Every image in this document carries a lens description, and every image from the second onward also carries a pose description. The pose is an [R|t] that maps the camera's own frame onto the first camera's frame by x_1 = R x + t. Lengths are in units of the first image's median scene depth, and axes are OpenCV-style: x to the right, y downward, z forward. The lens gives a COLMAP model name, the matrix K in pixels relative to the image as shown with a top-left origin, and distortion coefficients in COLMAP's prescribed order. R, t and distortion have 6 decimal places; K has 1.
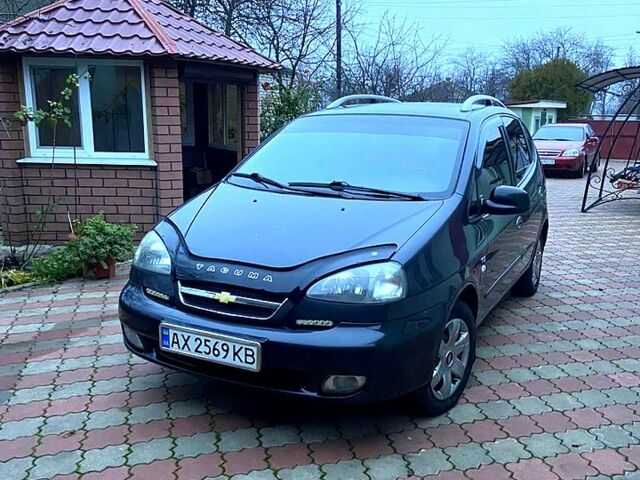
lens RADIAL K [[669.7, 0, 320.0], [0, 669.7, 240.0], [0, 0, 1]] dist [0.051334, 0.006497]
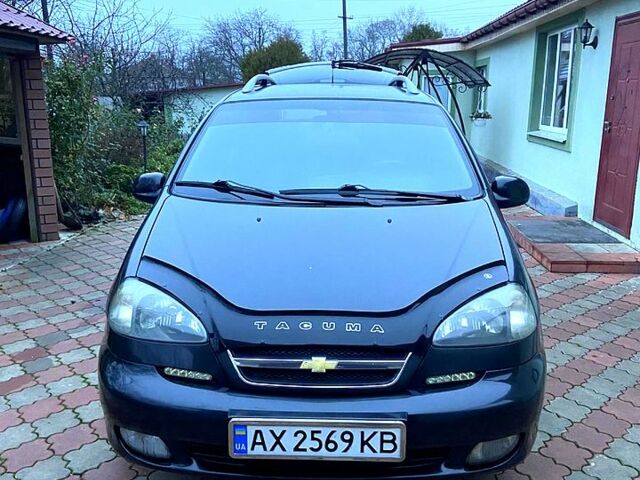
lens RADIAL K [[669.7, 0, 320.0], [0, 669.7, 240.0], [0, 0, 1]] dist [0.051334, 0.006497]
pose [[0.896125, -0.108239, 0.430401, -0.434267], [0.095316, 0.994111, 0.051548, -0.081880], [-0.433446, -0.005170, 0.901165, 0.364426]]
